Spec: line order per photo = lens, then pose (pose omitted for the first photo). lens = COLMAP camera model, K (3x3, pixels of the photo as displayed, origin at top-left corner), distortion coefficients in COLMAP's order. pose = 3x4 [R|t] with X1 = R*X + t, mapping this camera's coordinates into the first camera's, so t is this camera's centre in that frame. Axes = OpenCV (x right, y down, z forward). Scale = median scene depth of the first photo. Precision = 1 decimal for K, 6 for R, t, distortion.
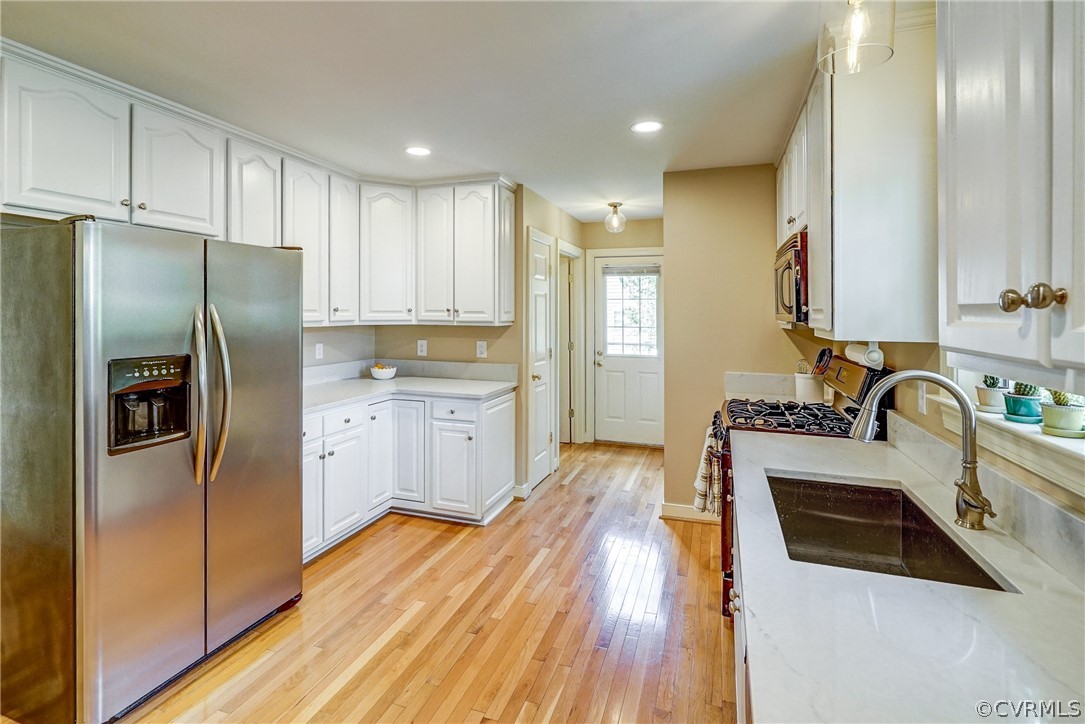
lens RADIAL K [[514.2, 0, 540.5], [0, 514.2, 304.0], [0, 0, 1]] dist [-0.000015, 0.000324]
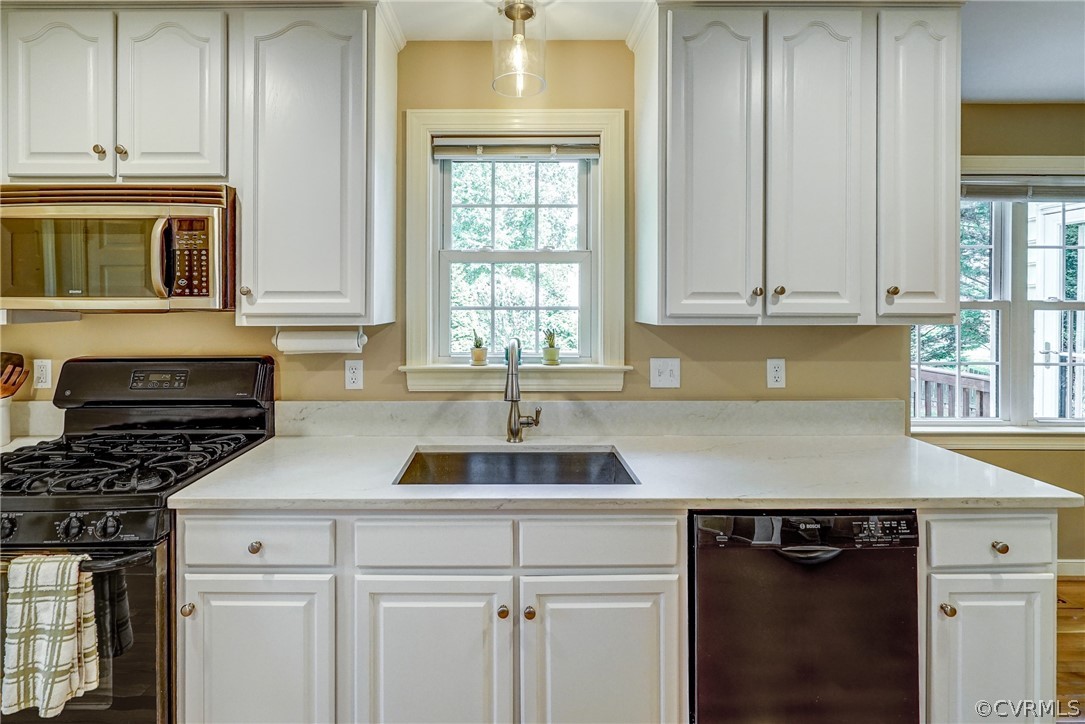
lens RADIAL K [[556.7, 0, 510.1], [0, 556.7, 283.0], [0, 0, 1]] dist [0.002830, 0.000194]
pose [[-0.324149, 0.018762, 0.945820, -0.235380], [-0.015683, 0.999559, -0.025203, 0.008373], [-0.945876, -0.023003, -0.323711, 0.553621]]
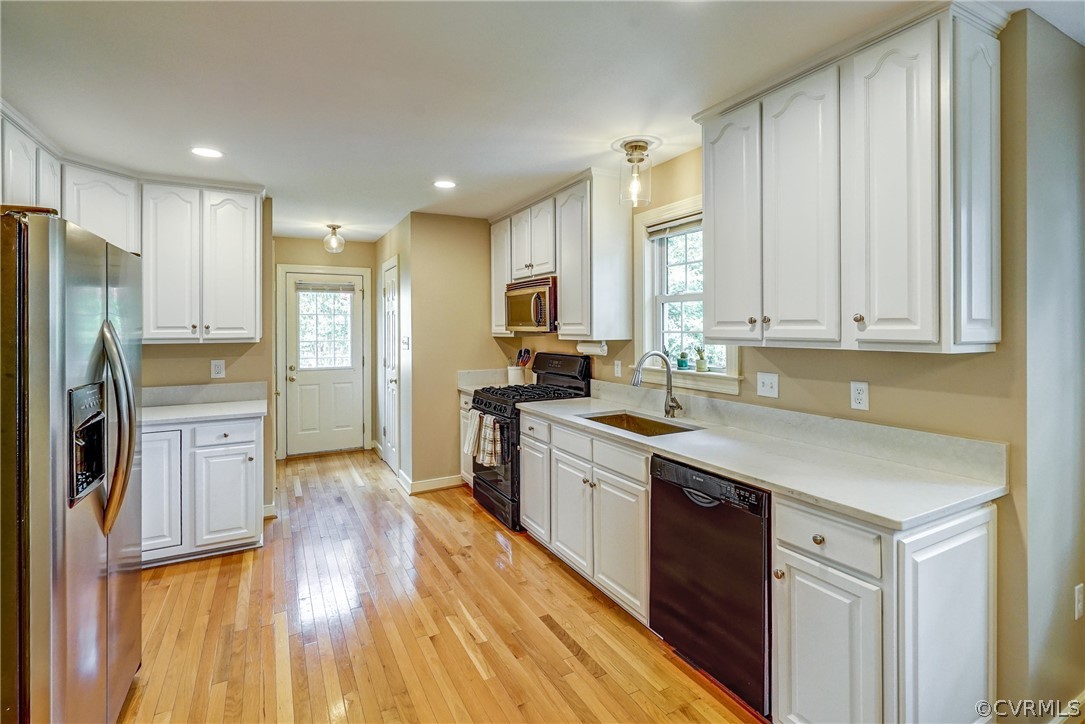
lens RADIAL K [[506.1, 0, 539.4], [0, 506.1, 317.2], [0, 0, 1]] dist [-0.000388, 0.000123]
pose [[0.681219, 0.003648, 0.732071, -0.441678], [-0.001804, 0.999993, -0.003305, -0.002313], [-0.732078, 0.000930, 0.681221, -0.040638]]
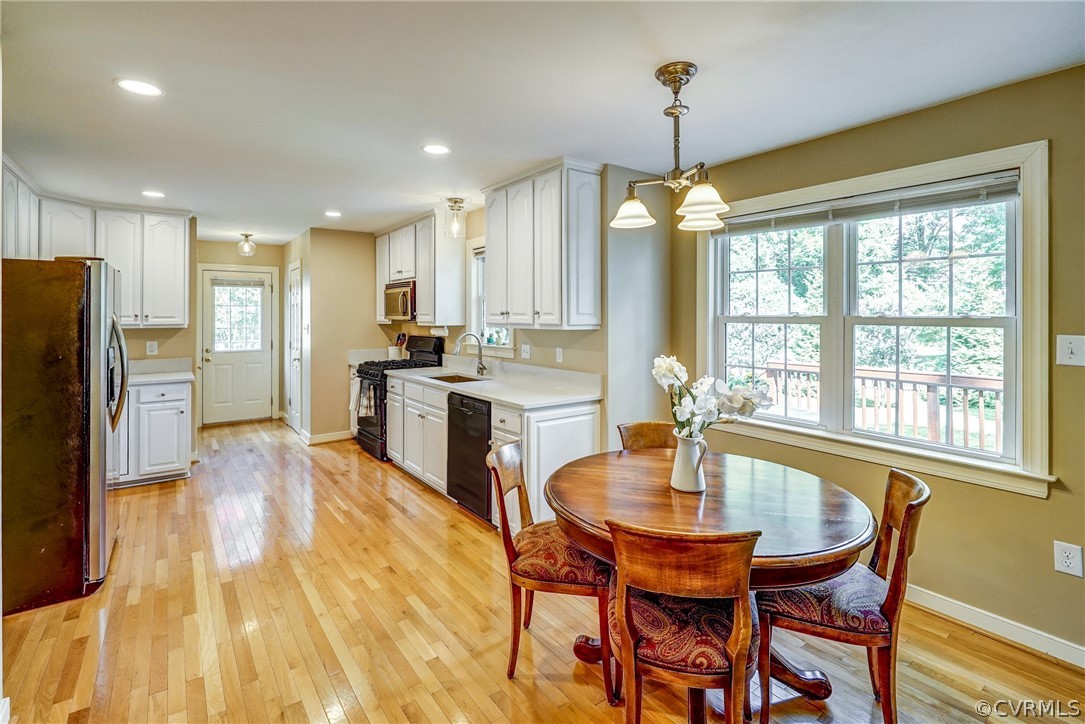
lens RADIAL K [[514.2, 0, 540.5], [0, 514.2, 304.0], [0, 0, 1]] dist [-0.000015, 0.000324]
pose [[0.572961, 0.009249, 0.819530, -0.665543], [-0.005374, 0.999957, -0.007528, -0.012330], [-0.819565, -0.000091, 0.572986, -0.496486]]
